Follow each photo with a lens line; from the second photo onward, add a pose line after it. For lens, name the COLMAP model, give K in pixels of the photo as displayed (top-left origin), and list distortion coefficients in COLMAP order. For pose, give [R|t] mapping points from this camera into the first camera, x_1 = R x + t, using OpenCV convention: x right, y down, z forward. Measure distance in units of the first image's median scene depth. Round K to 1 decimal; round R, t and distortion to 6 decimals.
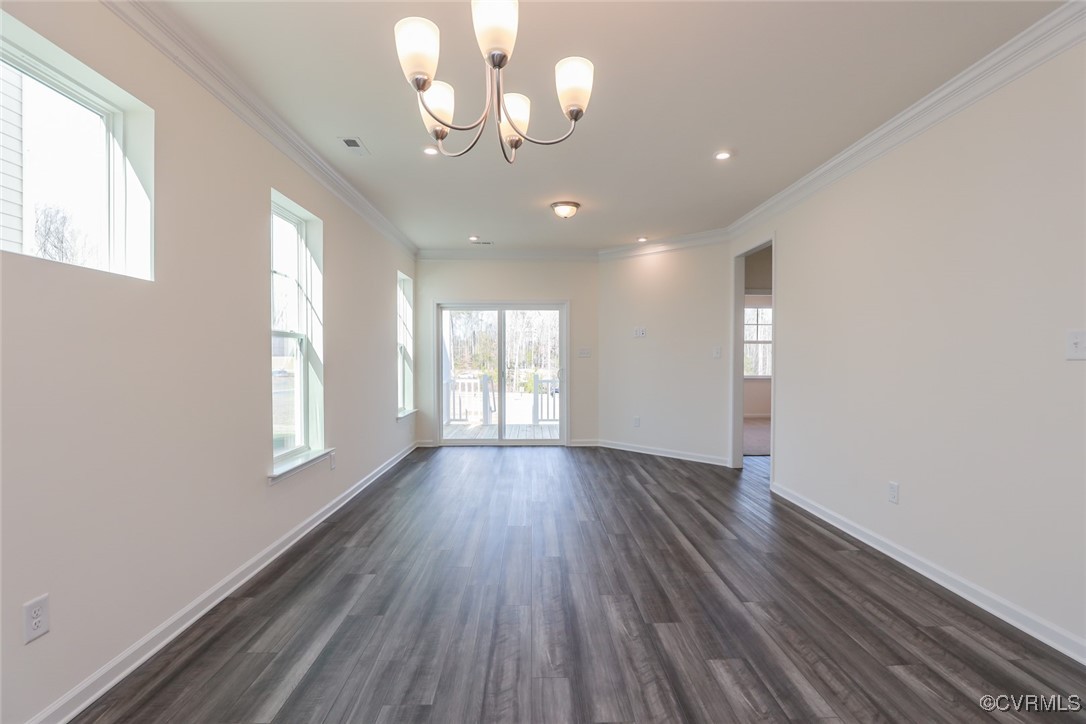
lens RADIAL K [[507.4, 0, 545.7], [0, 507.4, 364.4], [0, 0, 1]] dist [-0.027153, 0.000875]
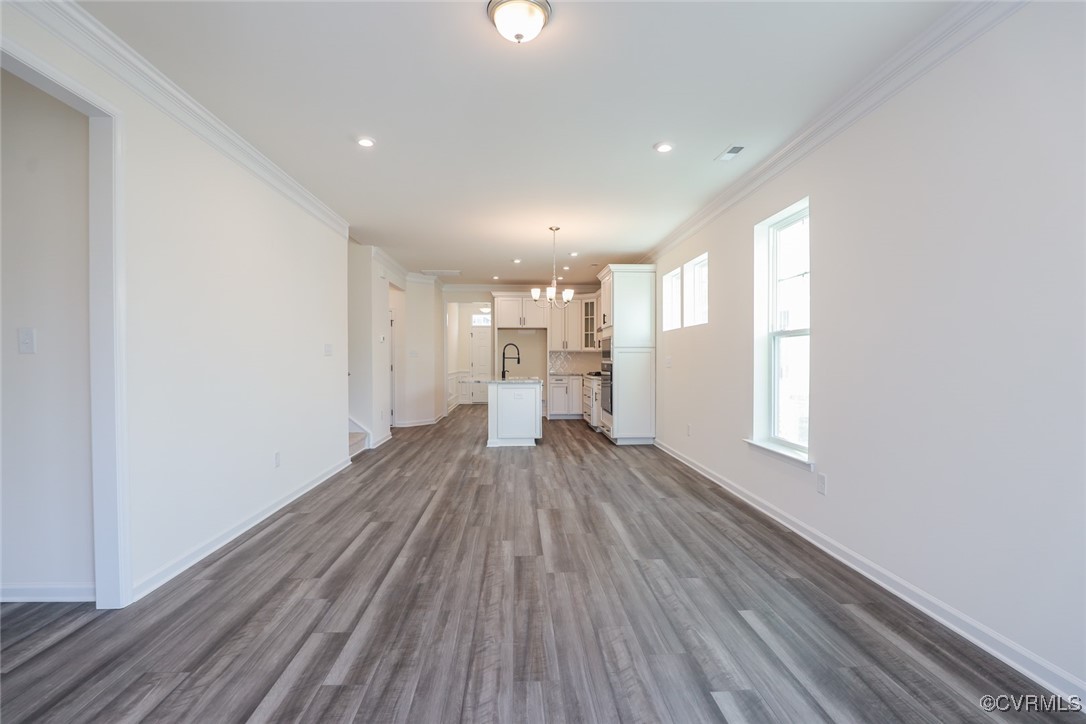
lens RADIAL K [[496.9, 0, 544.1], [0, 496.9, 365.7], [0, 0, 1]] dist [-0.029040, 0.001115]
pose [[-0.999609, 0.001164, -0.027923, 0.038172], [0.000338, 0.999562, 0.029578, -0.017676], [0.027946, 0.029557, -0.999172, 1.933459]]
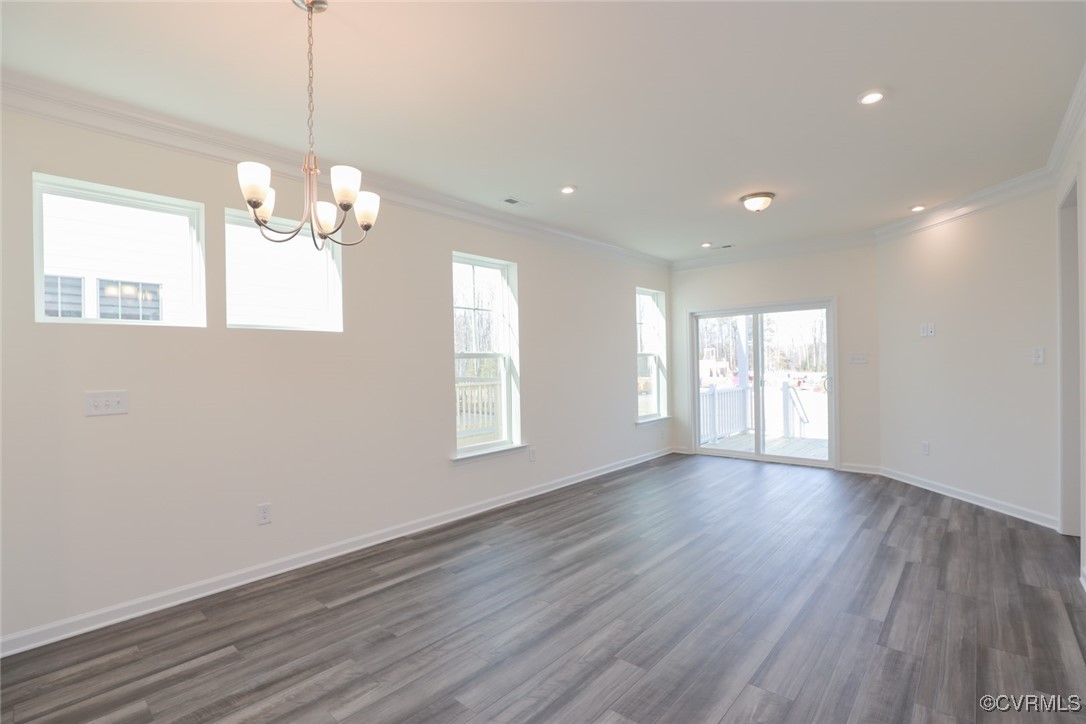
lens RADIAL K [[496.9, 0, 544.1], [0, 496.9, 365.7], [0, 0, 1]] dist [-0.029040, 0.001115]
pose [[0.726430, -0.012752, -0.687122, 0.482321], [0.010381, 0.999917, -0.007583, -0.019183], [0.687162, -0.001625, 0.726503, 0.150461]]
